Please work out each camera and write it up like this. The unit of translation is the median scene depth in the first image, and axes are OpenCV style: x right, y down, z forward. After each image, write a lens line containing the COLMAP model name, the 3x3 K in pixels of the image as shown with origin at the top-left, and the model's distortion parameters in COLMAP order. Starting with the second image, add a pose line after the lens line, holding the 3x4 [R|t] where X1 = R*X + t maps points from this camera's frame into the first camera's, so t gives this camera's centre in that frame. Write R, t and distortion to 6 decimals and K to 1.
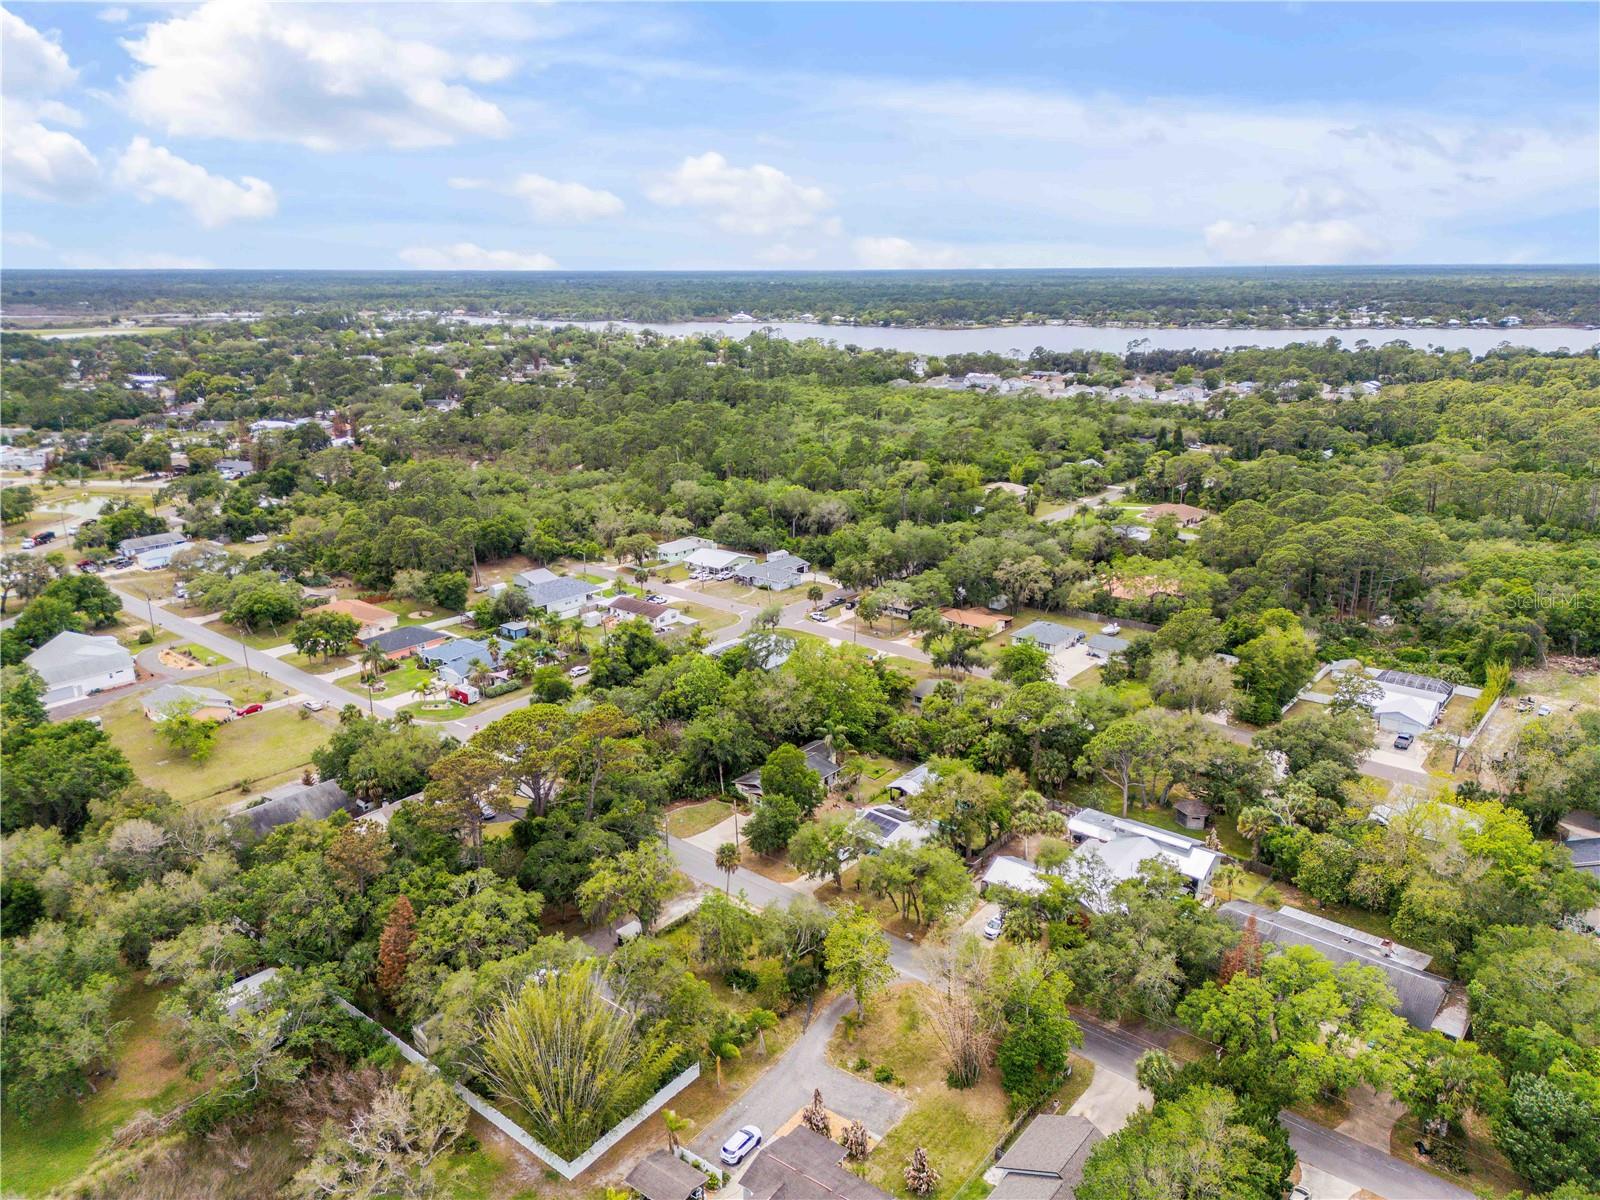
lens RADIAL K [[1118.3, 0, 800.0], [0, 1118.3, 600.0], [0, 0, 1]] dist [0.109023, -0.122605]
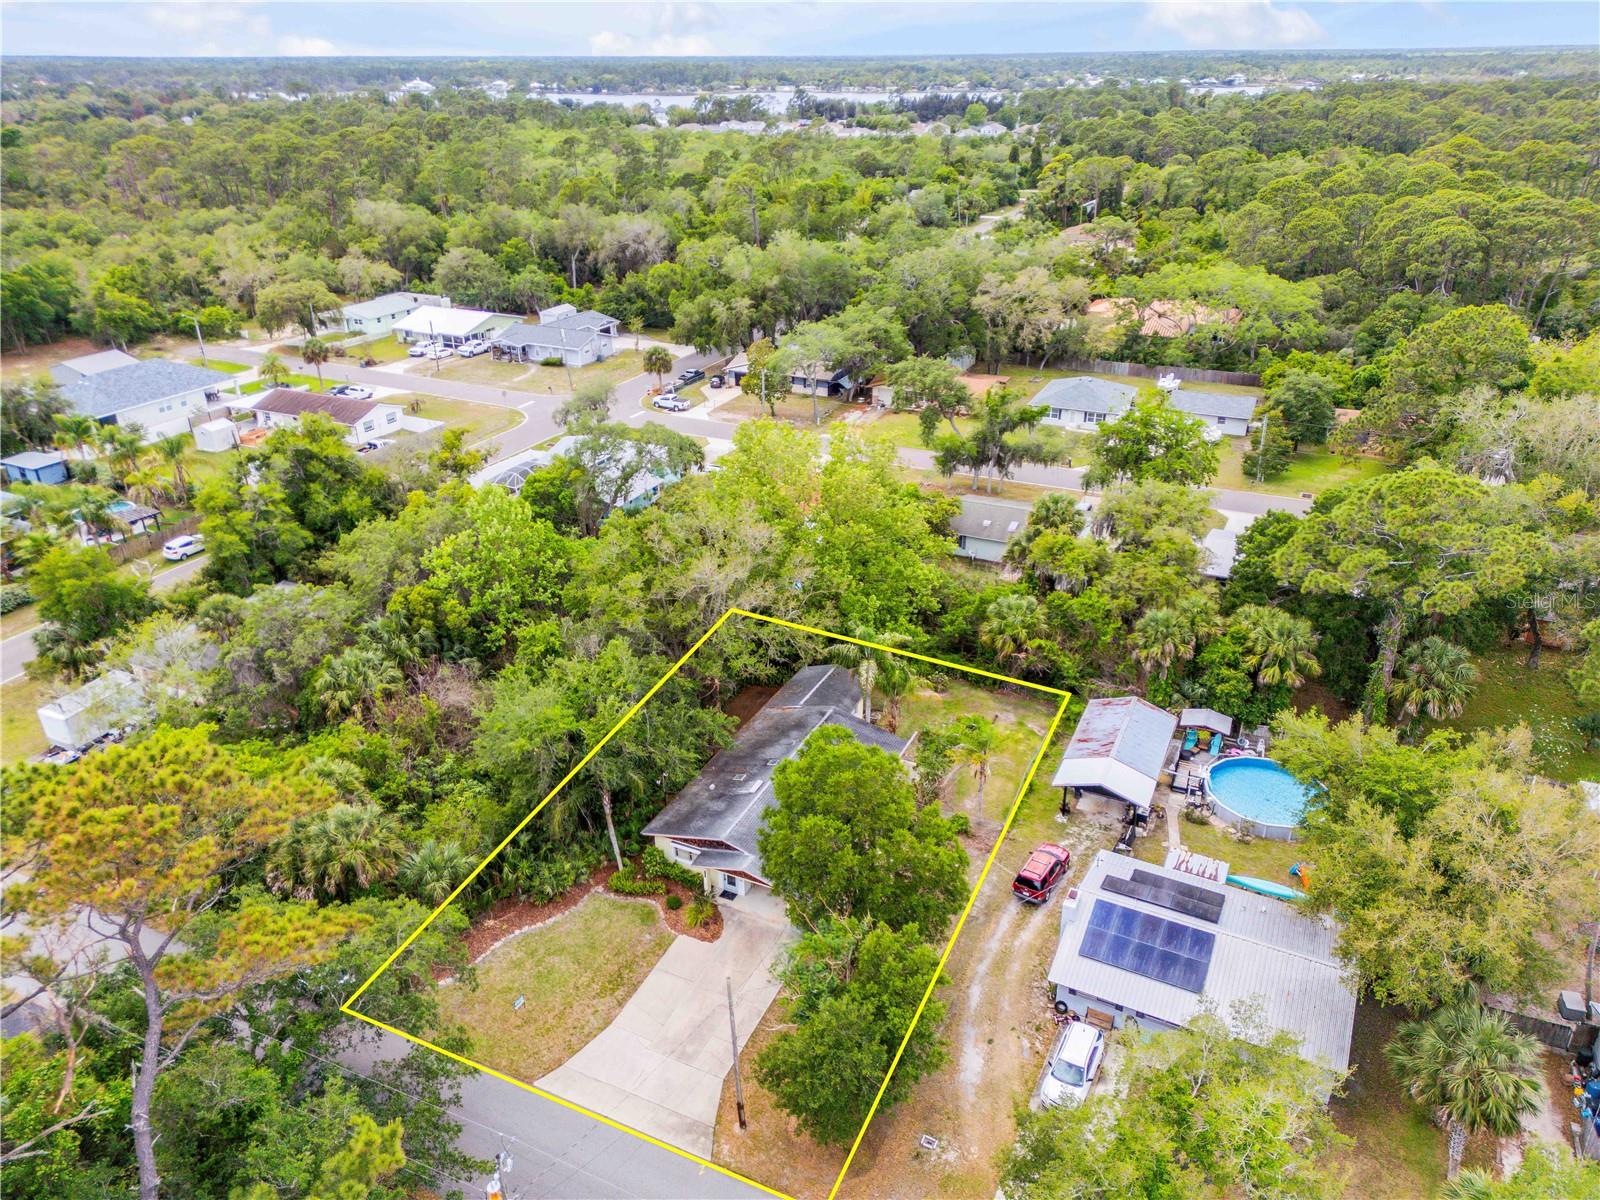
lens RADIAL K [[1118.3, 0, 800.0], [0, 1118.3, 600.0], [0, 0, 1]] dist [0.109023, -0.122605]
pose [[0.968525, -0.110243, 0.223173, -0.056451], [0.073328, 0.983153, 0.167428, 0.022848], [-0.237871, -0.145794, 0.960292, 0.442469]]
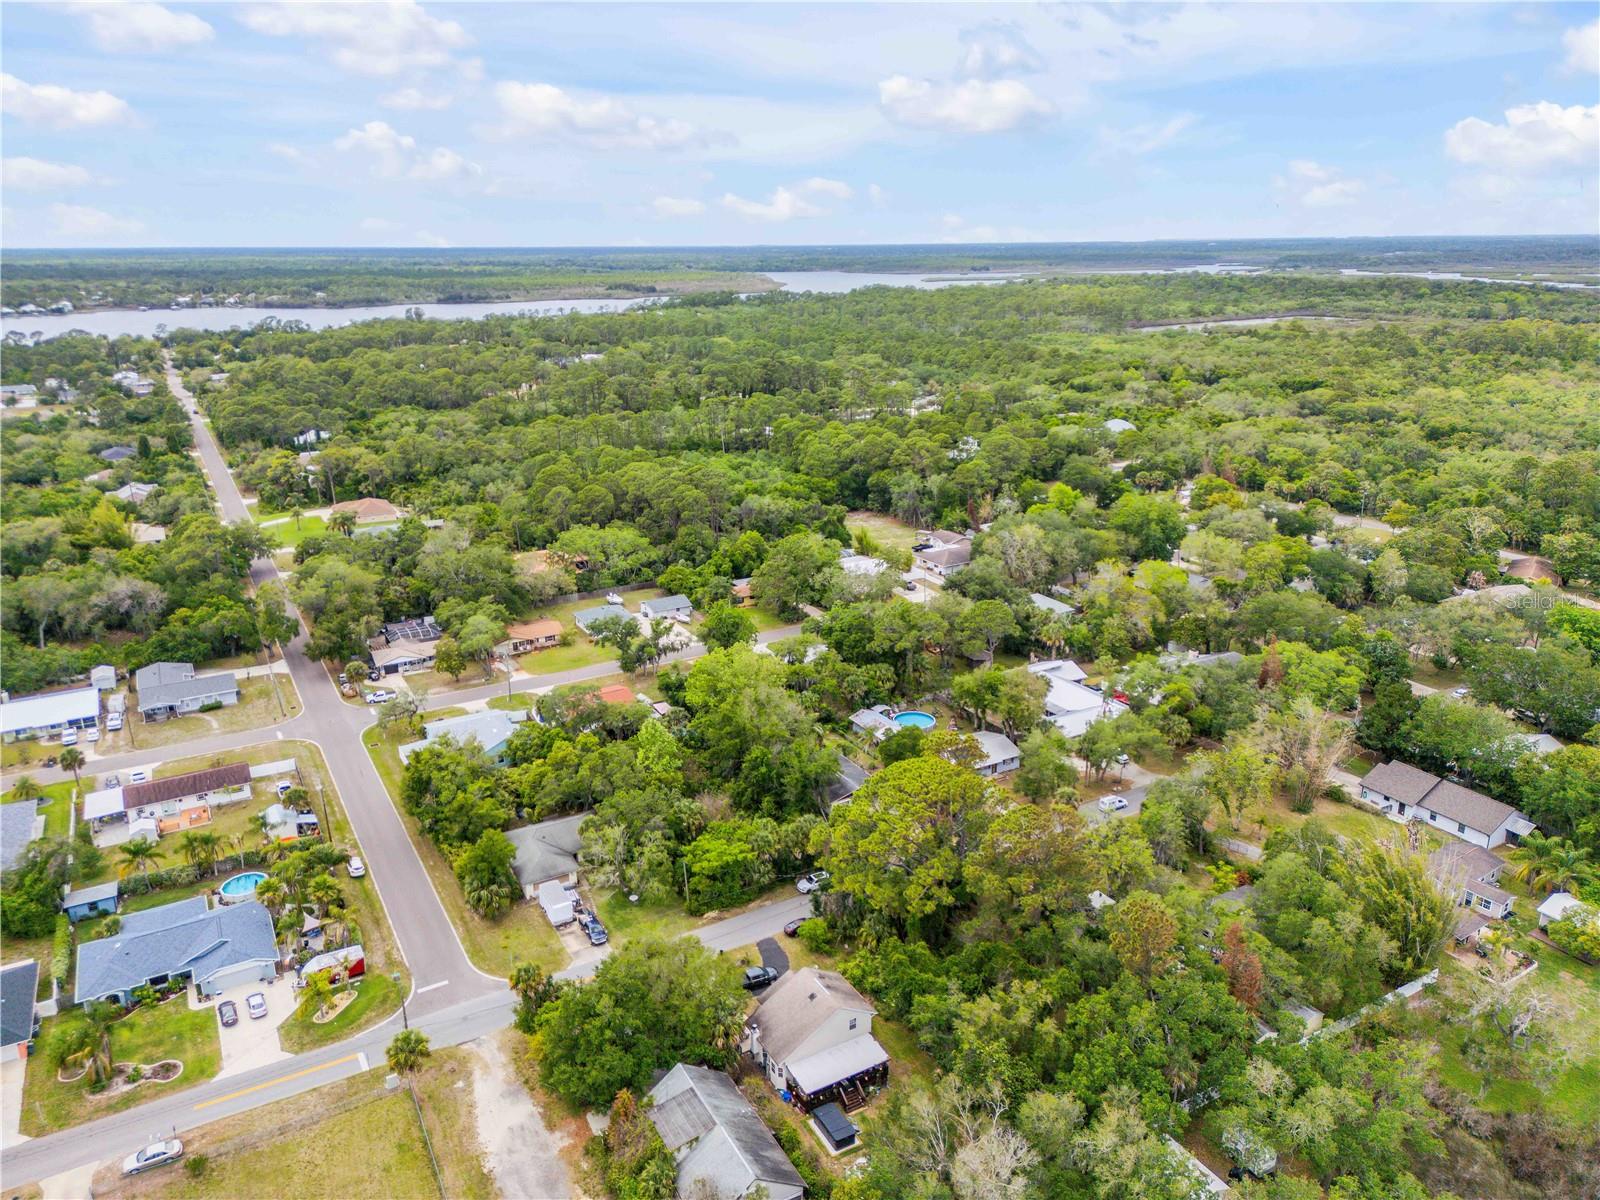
lens RADIAL K [[1118.3, 0, 800.0], [0, 1118.3, 600.0], [0, 0, 1]] dist [0.109023, -0.122605]
pose [[0.346669, -0.282276, 0.894506, -0.569501], [0.271937, 0.942933, 0.192168, -0.121042], [-0.897703, 0.176630, 0.403646, 0.418882]]
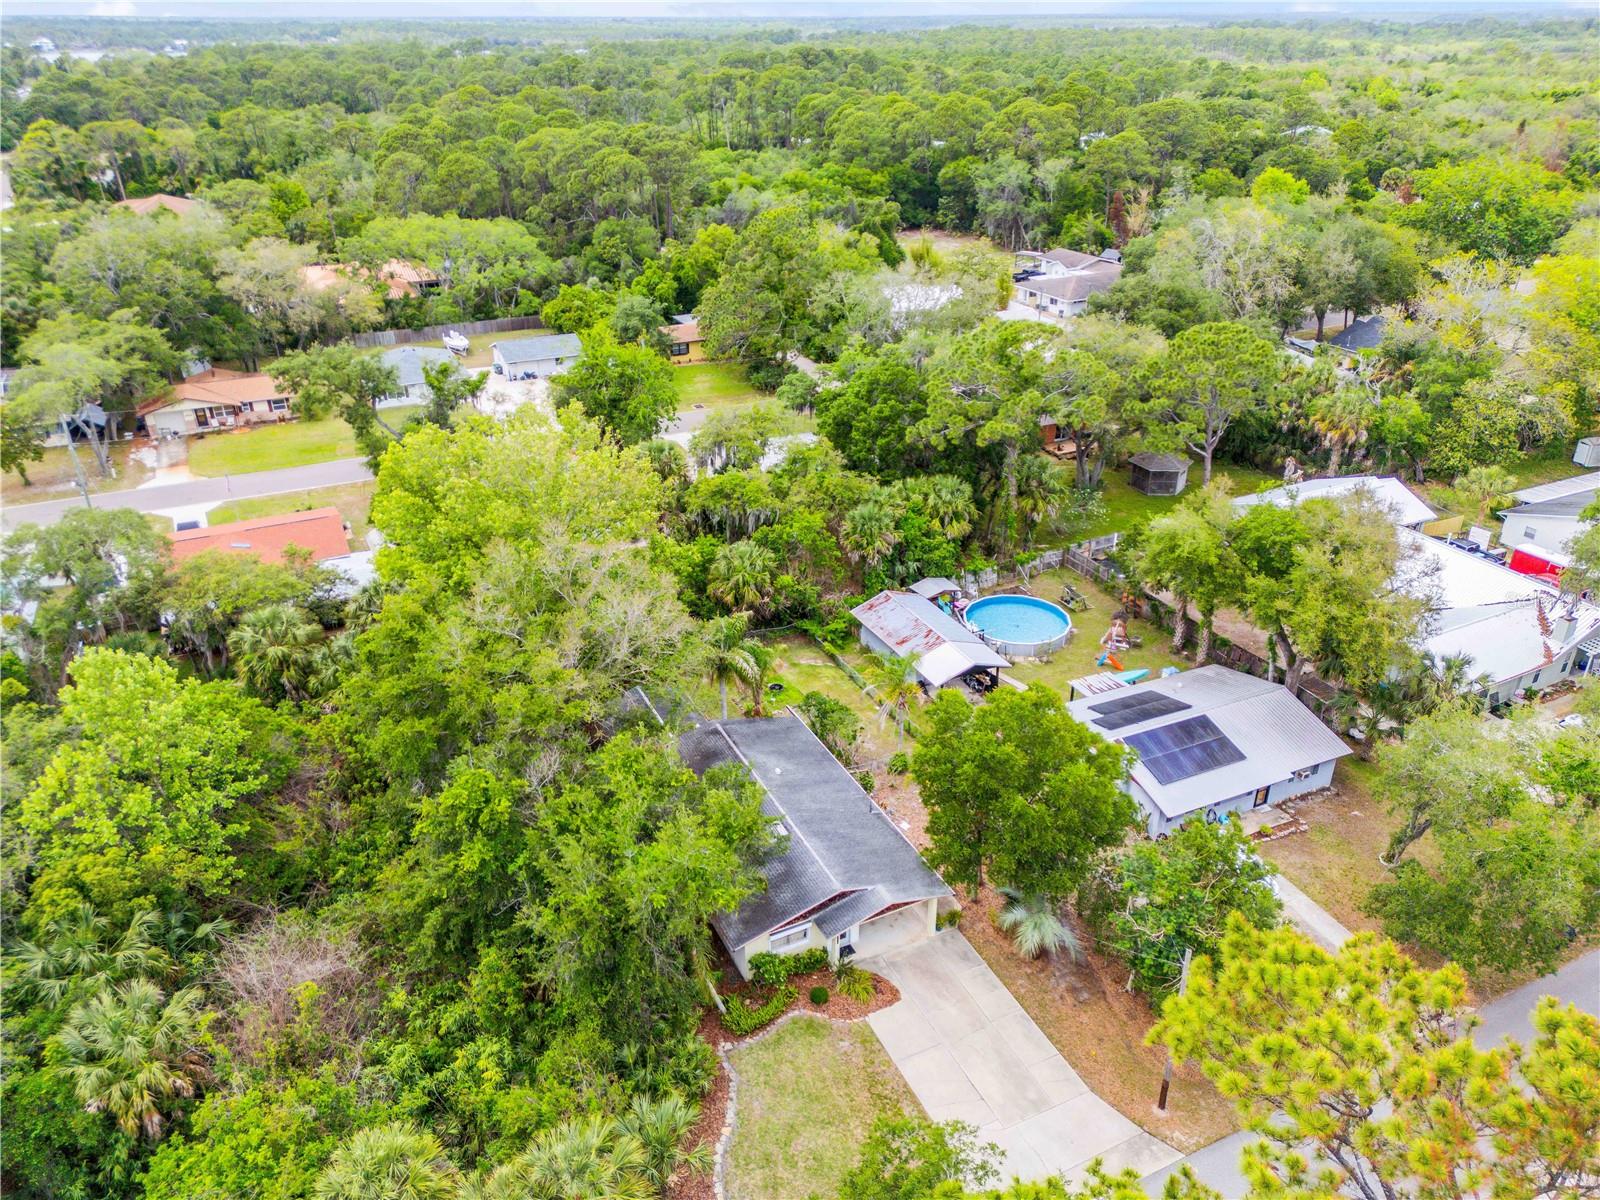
lens RADIAL K [[1118.3, 0, 800.0], [0, 1118.3, 600.0], [0, 0, 1]] dist [0.109023, -0.122605]
pose [[0.406530, -0.415390, 0.813747, -0.163844], [0.260845, 0.906366, 0.332356, -0.000917], [-0.875610, 0.077150, 0.476818, 0.573191]]
